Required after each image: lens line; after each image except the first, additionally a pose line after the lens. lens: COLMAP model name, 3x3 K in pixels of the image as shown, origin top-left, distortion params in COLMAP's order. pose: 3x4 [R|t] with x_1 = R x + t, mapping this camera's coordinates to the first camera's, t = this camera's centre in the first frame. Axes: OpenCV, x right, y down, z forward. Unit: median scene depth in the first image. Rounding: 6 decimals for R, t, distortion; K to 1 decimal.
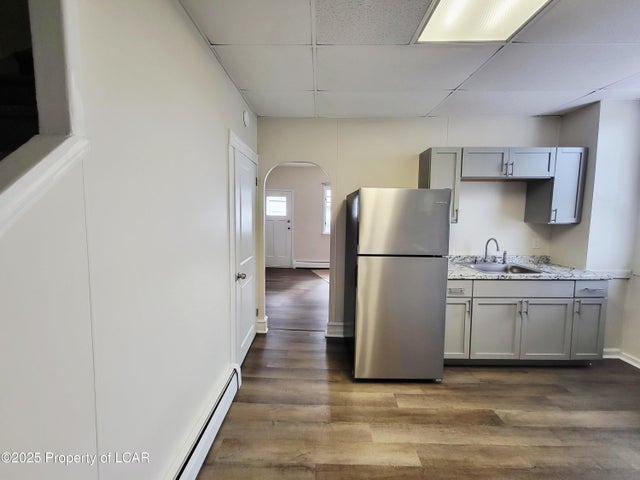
lens RADIAL K [[250.3, 0, 314.7], [0, 250.3, 231.5], [0, 0, 1]] dist [0.008362, -0.003934]
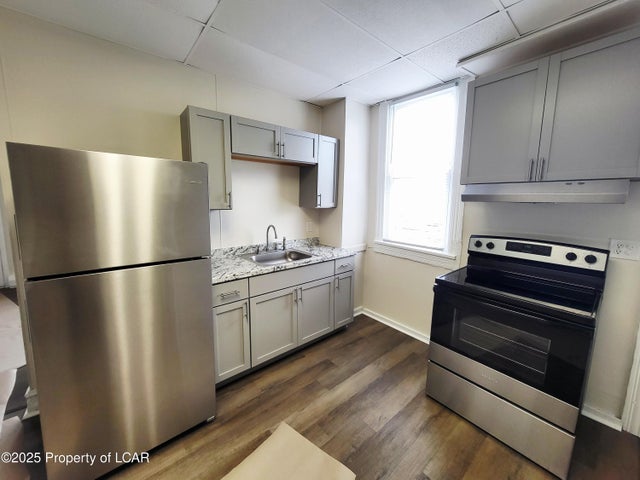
lens RADIAL K [[250.3, 0, 314.7], [0, 250.3, 231.5], [0, 0, 1]] dist [0.008362, -0.003934]
pose [[0.761143, -0.079111, 0.643741, 0.266311], [0.039273, 0.996334, 0.076007, -0.015004], [-0.647394, -0.032570, 0.761460, 0.220262]]
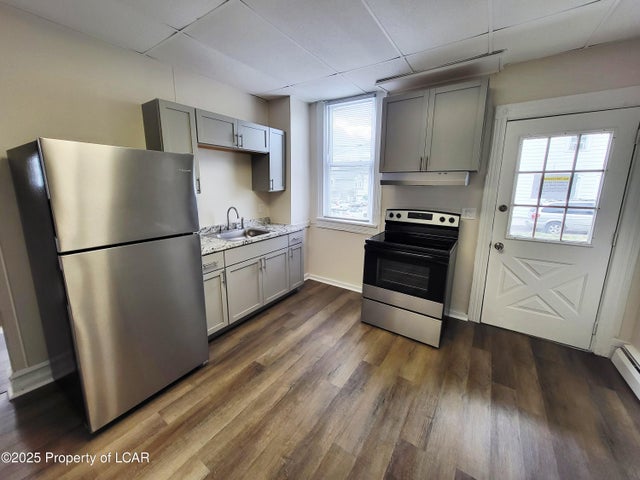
lens RADIAL K [[250.3, 0, 314.7], [0, 250.3, 231.5], [0, 0, 1]] dist [0.008362, -0.003934]
pose [[0.550856, -0.158767, 0.819360, 0.021608], [0.056659, 0.986588, 0.153080, -0.014122], [-0.832675, -0.037901, 0.552464, 0.143751]]
